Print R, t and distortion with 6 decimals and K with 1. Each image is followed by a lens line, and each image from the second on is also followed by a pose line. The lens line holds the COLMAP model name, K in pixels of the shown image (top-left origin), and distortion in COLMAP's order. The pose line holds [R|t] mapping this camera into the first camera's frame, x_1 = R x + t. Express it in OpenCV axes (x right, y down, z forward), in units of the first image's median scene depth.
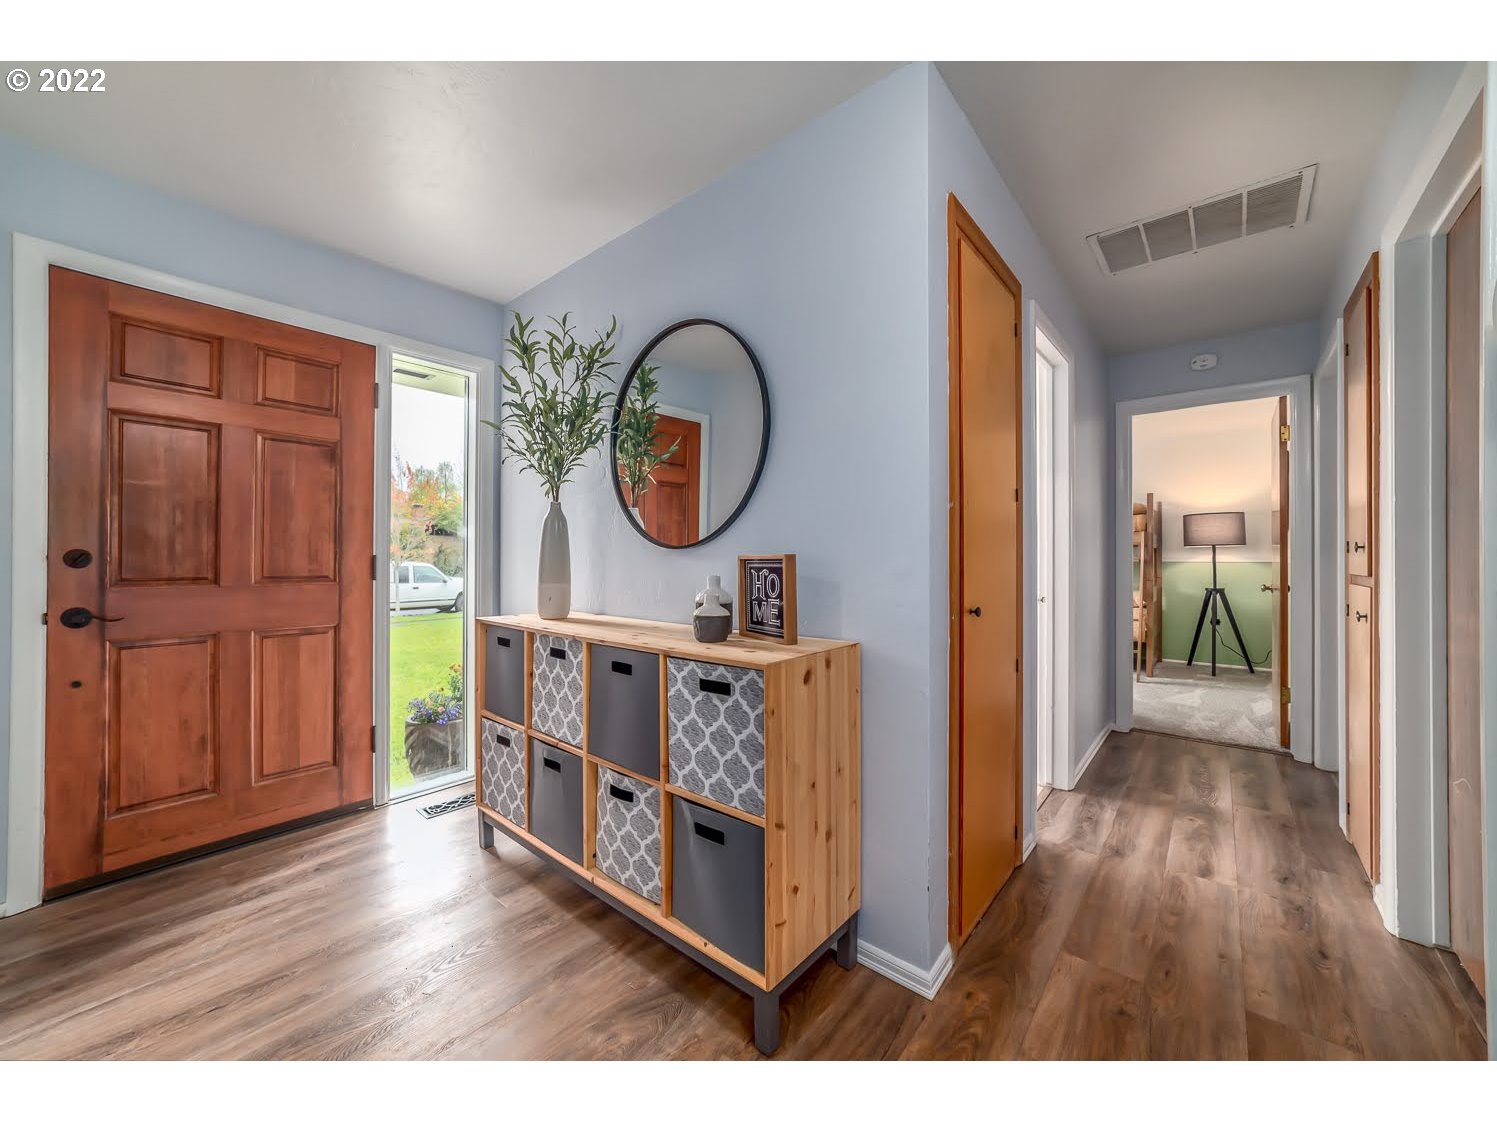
lens RADIAL K [[571.4, 0, 754.2], [0, 571.4, 562.8], [0, 0, 1]] dist [-0.016106, 0.004366]
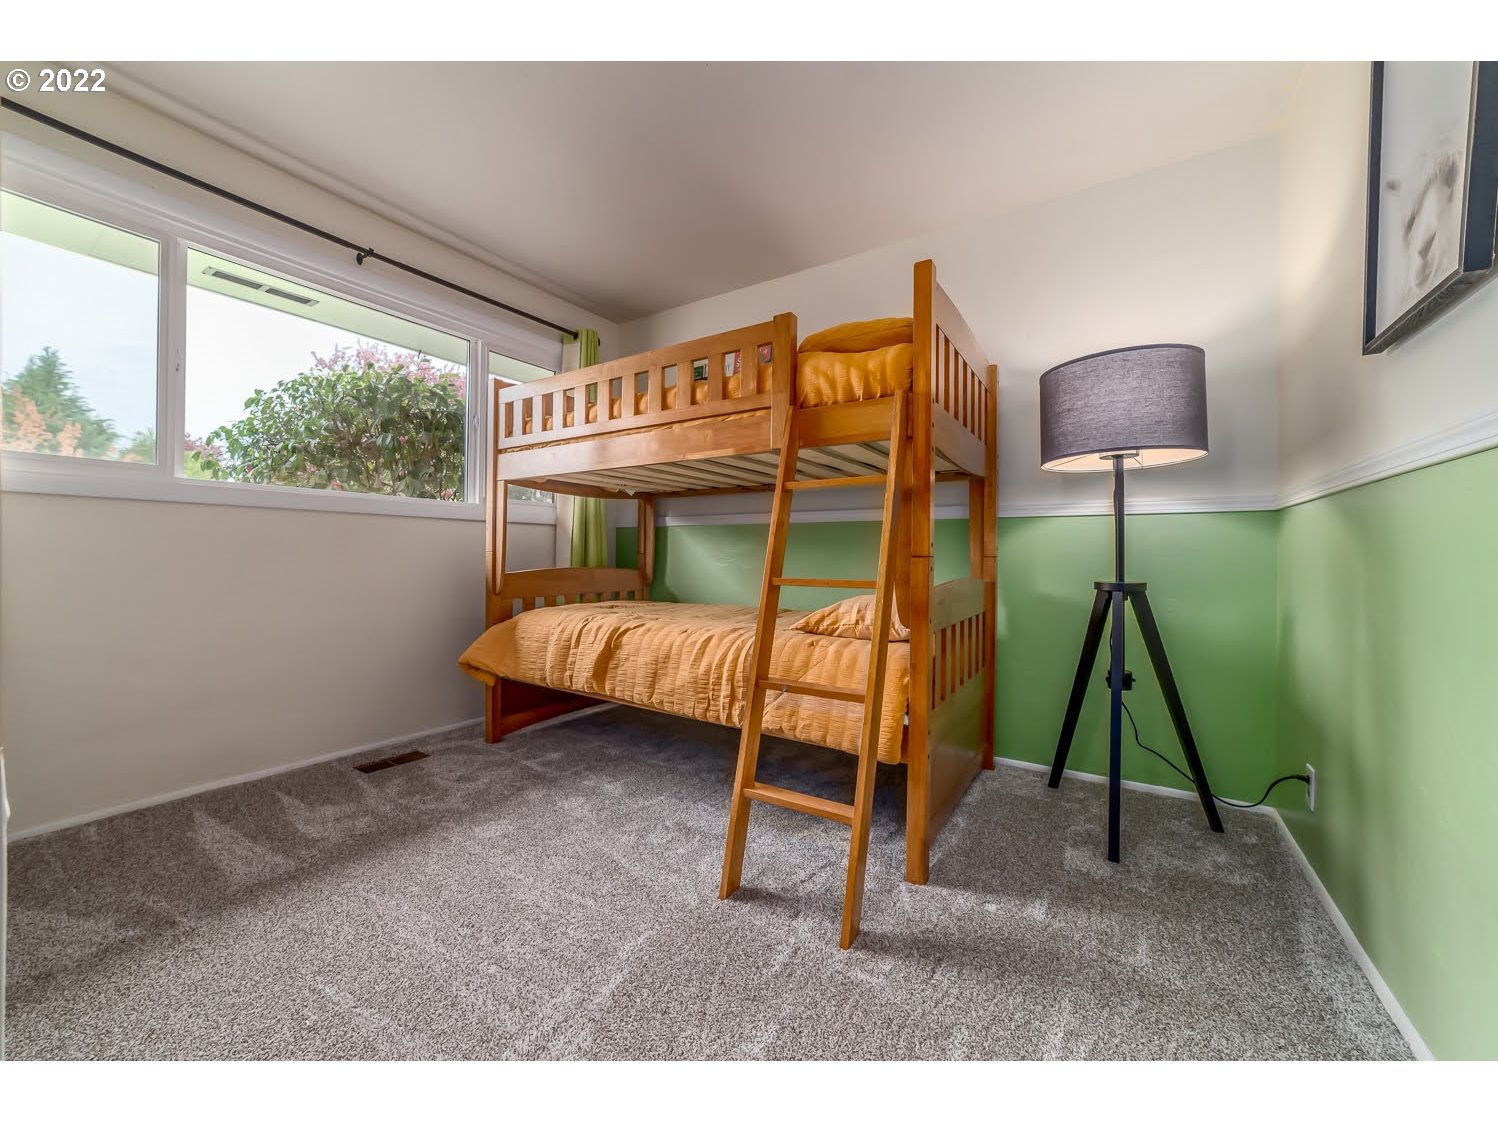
lens RADIAL K [[571.8, 0, 765.4], [0, 571.8, 555.1], [0, 0, 1]] dist [-0.016106, 0.004366]
pose [[0.991867, 0.010593, 0.126837, 0.558281], [-0.010396, 0.999944, -0.002218, 0.031254], [-0.126854, 0.000882, 0.991921, 0.687825]]
